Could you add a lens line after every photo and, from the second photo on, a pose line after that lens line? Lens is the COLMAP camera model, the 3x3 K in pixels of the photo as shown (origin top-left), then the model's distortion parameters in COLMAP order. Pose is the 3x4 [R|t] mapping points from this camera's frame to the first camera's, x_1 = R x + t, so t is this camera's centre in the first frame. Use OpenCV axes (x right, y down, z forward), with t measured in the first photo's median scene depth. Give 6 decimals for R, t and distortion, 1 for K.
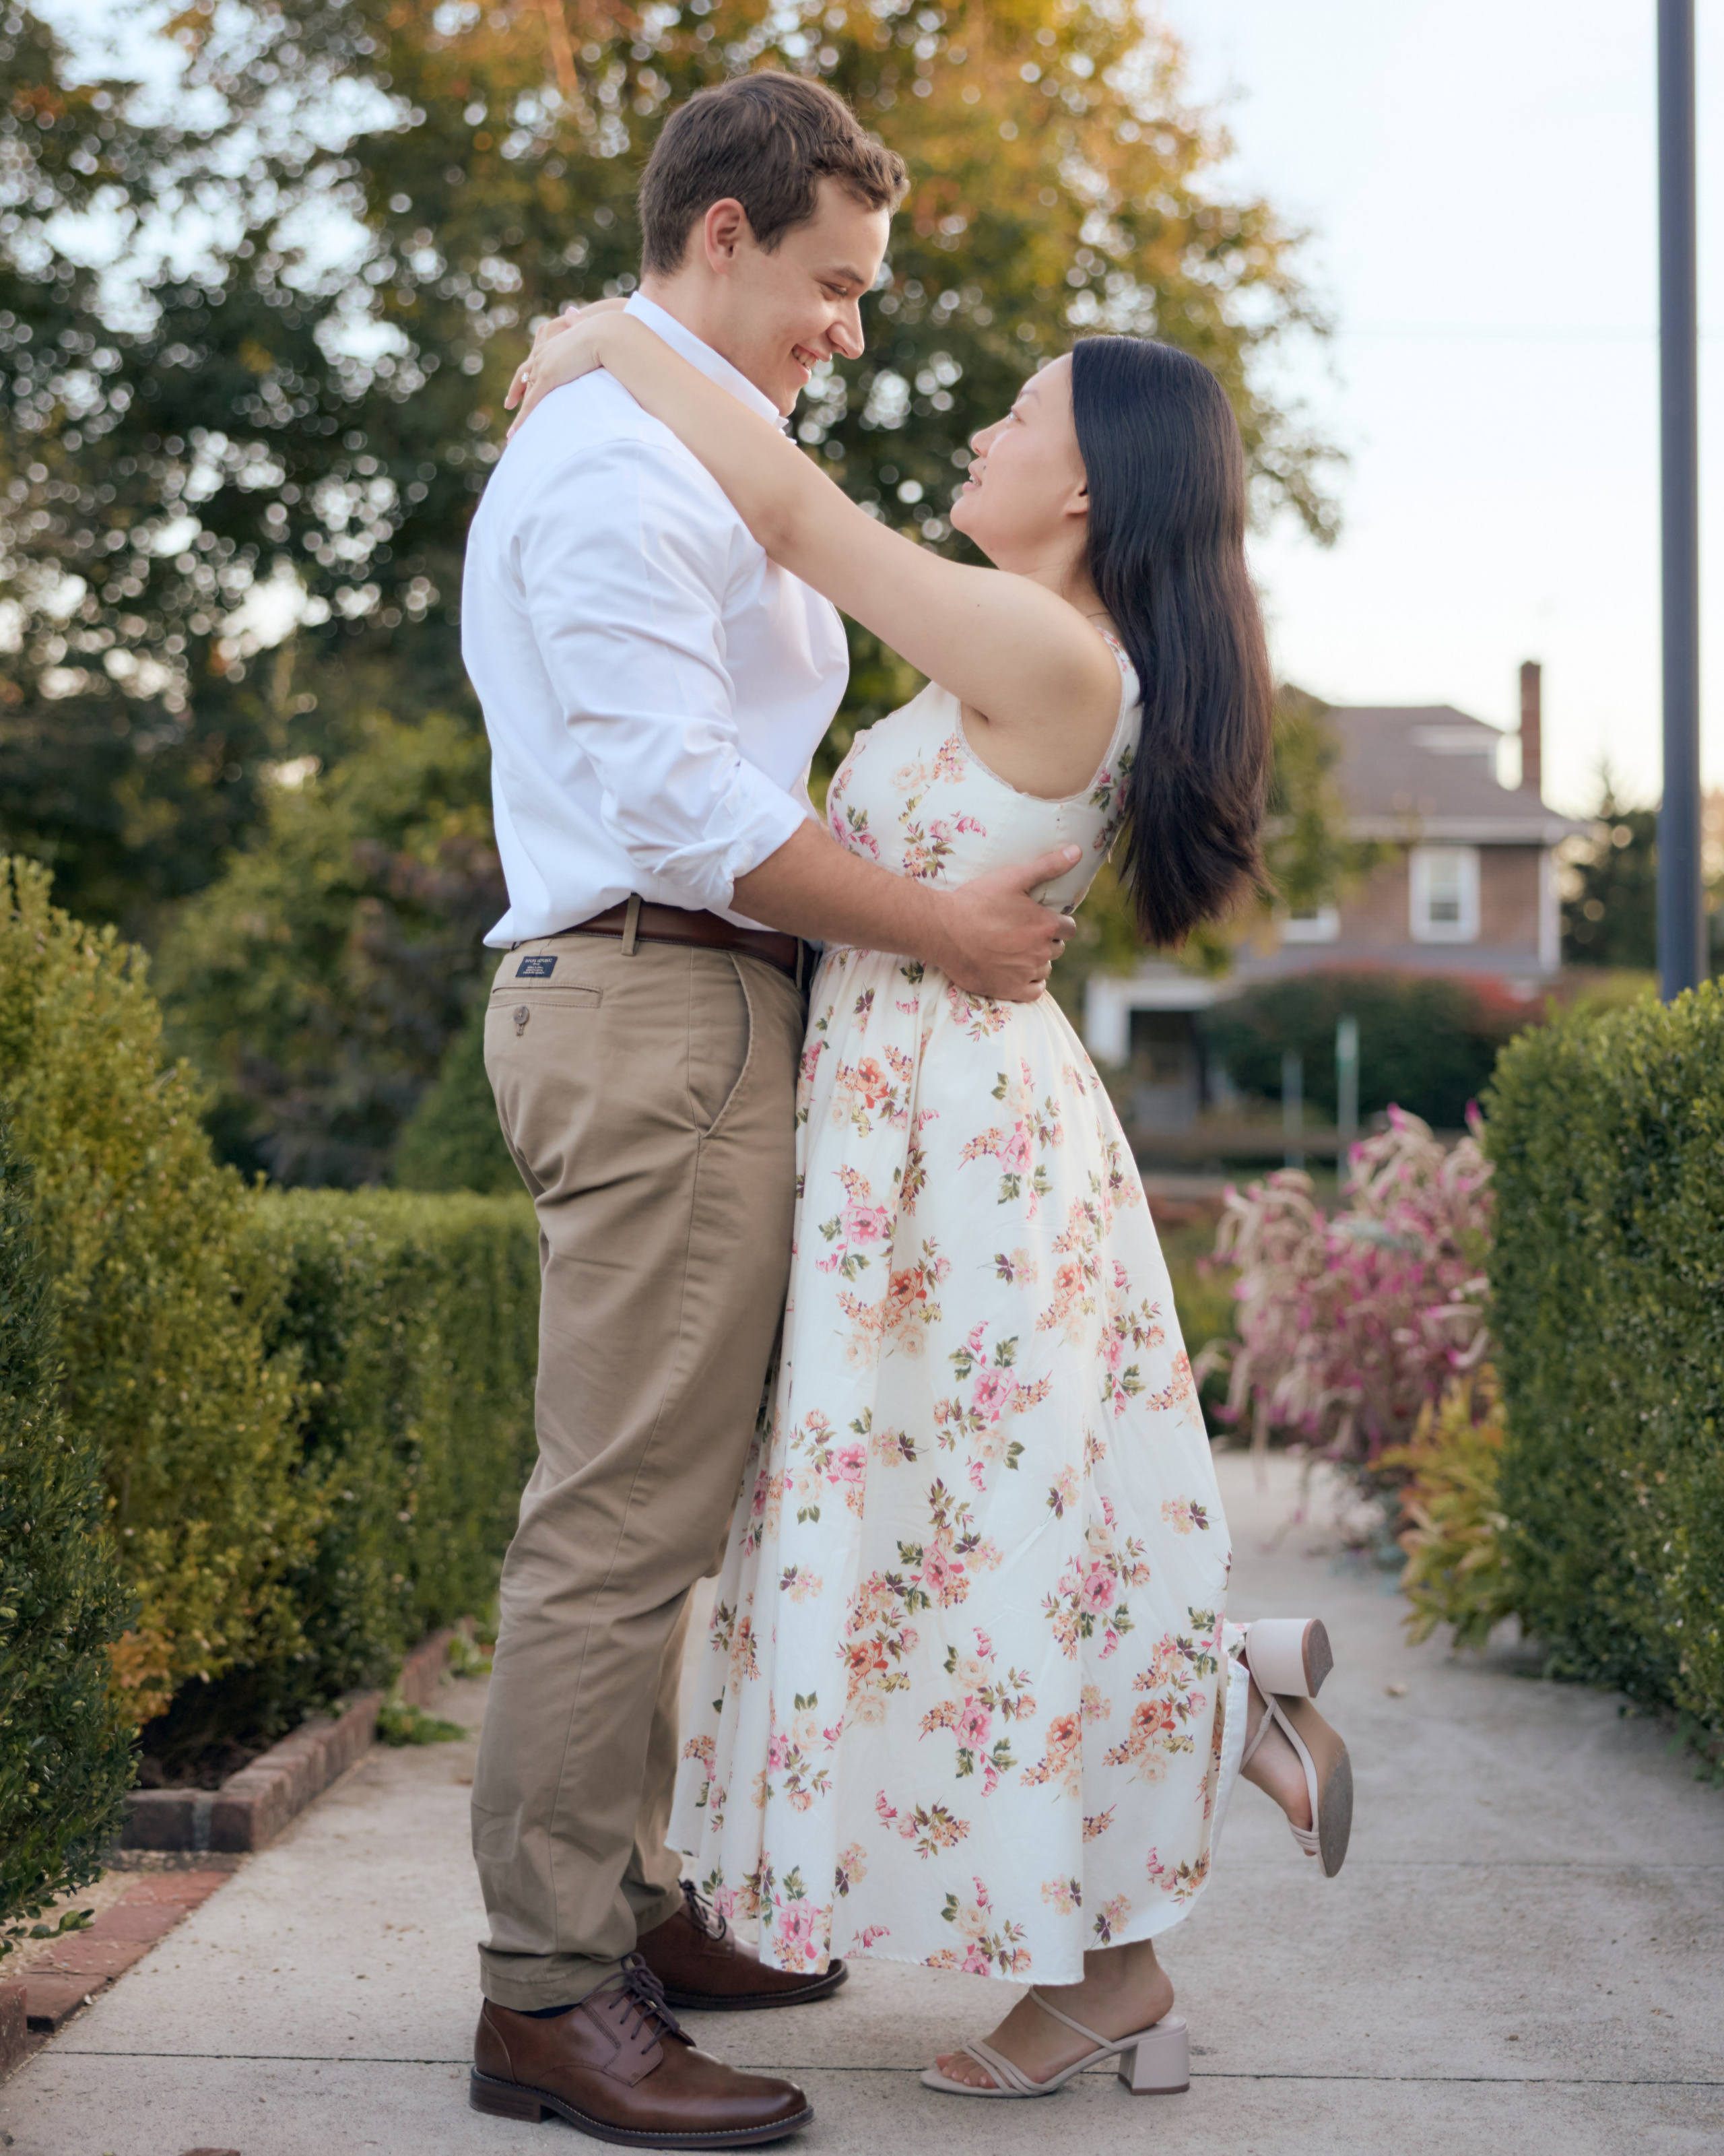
lens RADIAL K [[3443.7, 0, 848.7], [0, 3443.7, 934.3], [0, 0, 1]] dist [-0.009785, 0.000000]
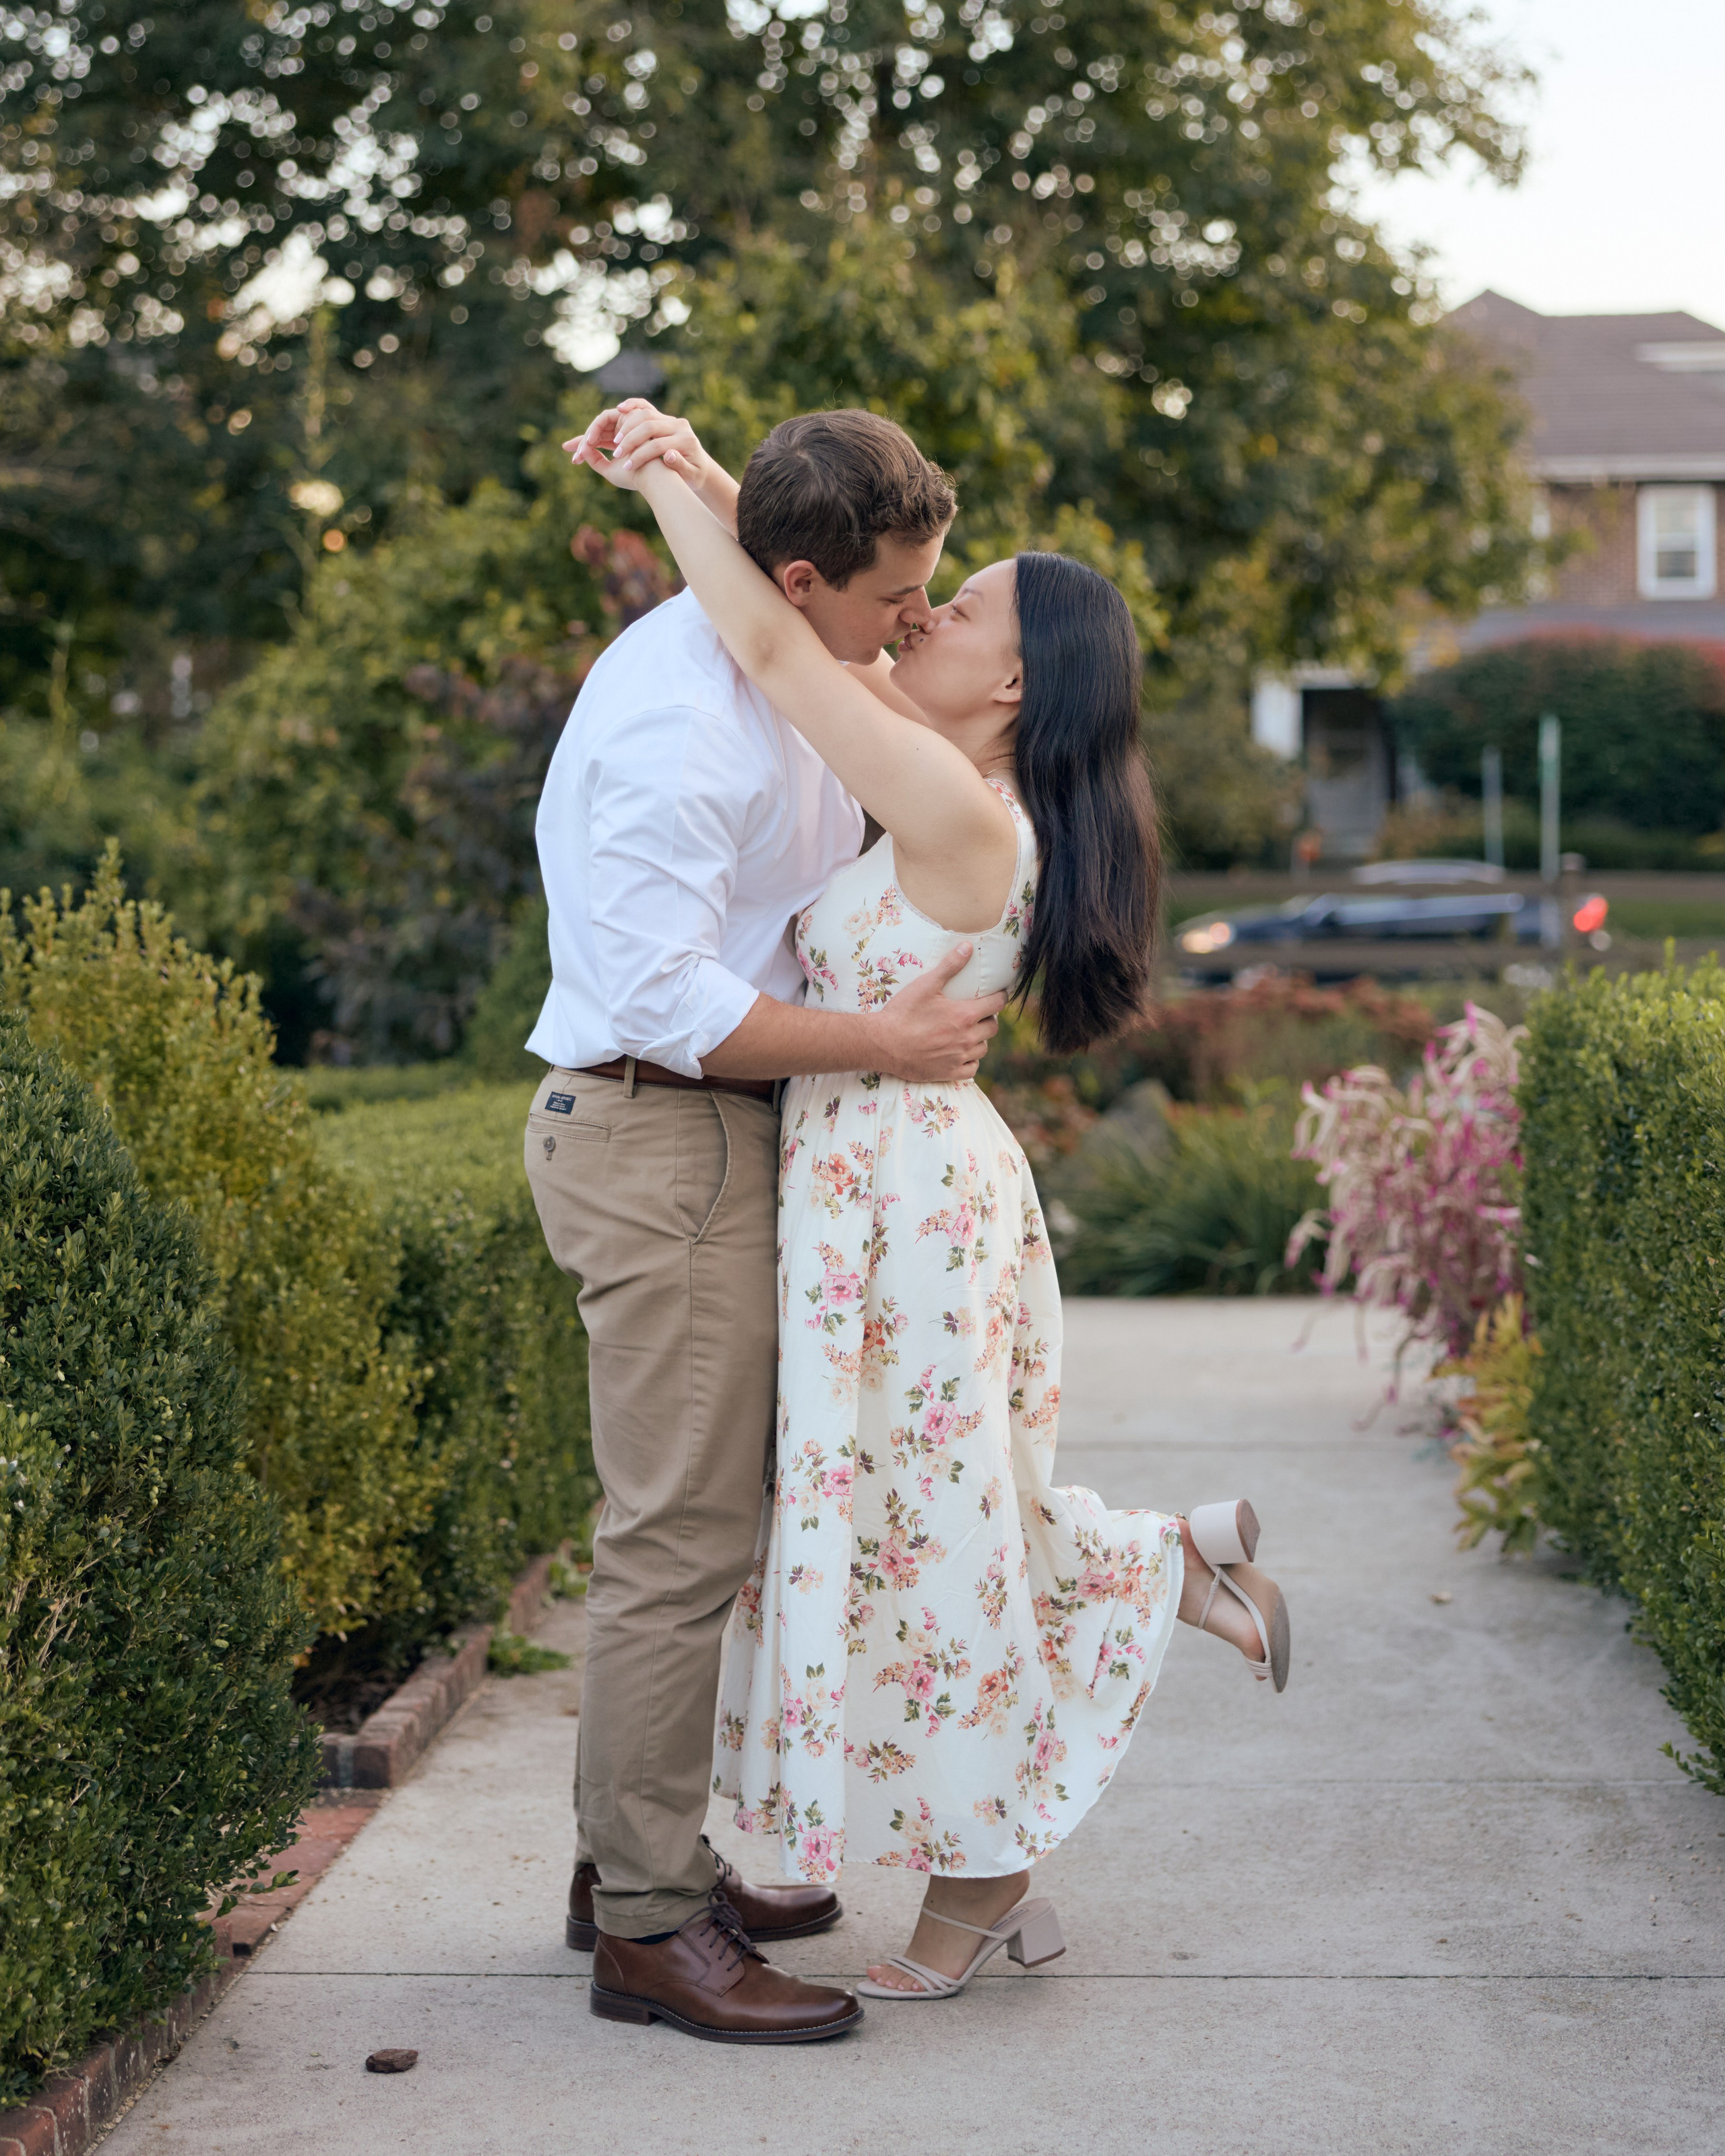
lens RADIAL K [[4075.8, 0, 917.0], [0, 4075.8, 983.3], [0, 0, 1]] dist [-0.012060, 0.000000]
pose [[0.999687, -0.019767, -0.015352, 0.021620], [0.021121, 0.995373, 0.093737, -0.095539], [0.013428, -0.094032, 0.995479, -0.249397]]
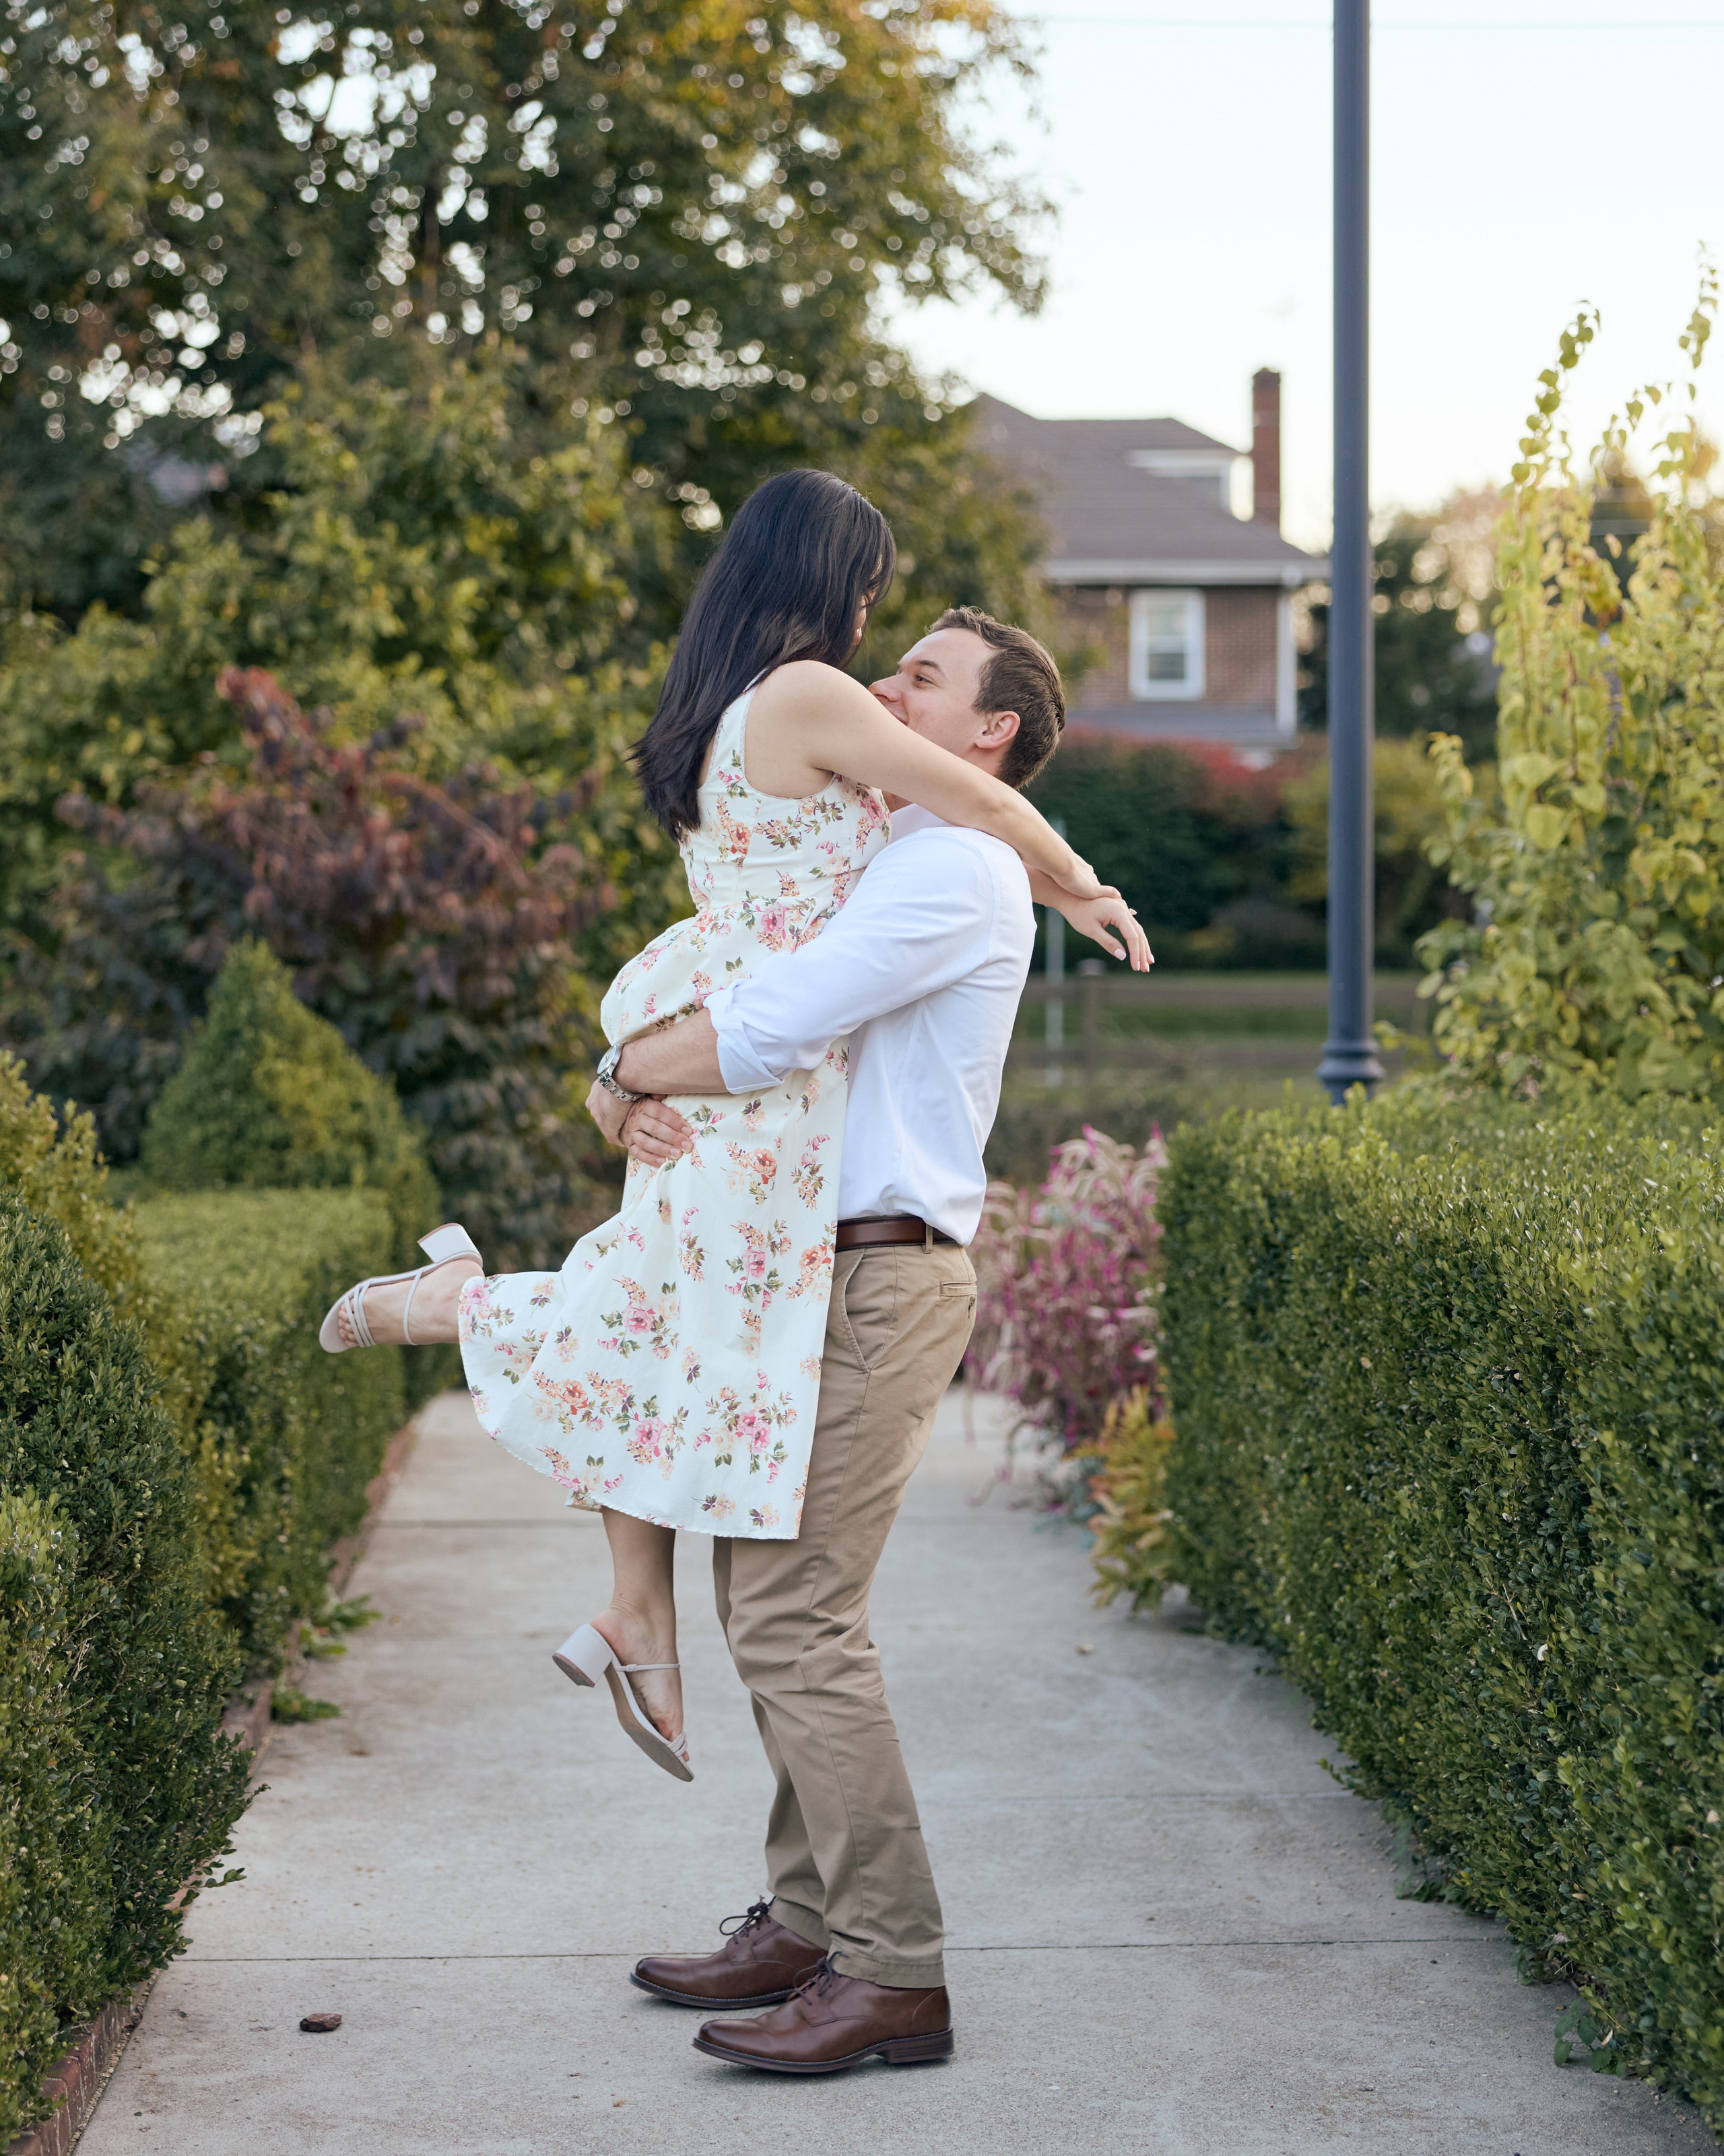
lens RADIAL K [[4029.7, 0, 813.0], [0, 4029.7, 1135.7], [0, 0, 1]] dist [-0.017679, 0.000000]
pose [[0.996447, -0.017205, 0.082446, -0.055464], [0.007965, 0.993774, 0.111127, -0.129042], [-0.083844, -0.110075, 0.990381, -0.414082]]
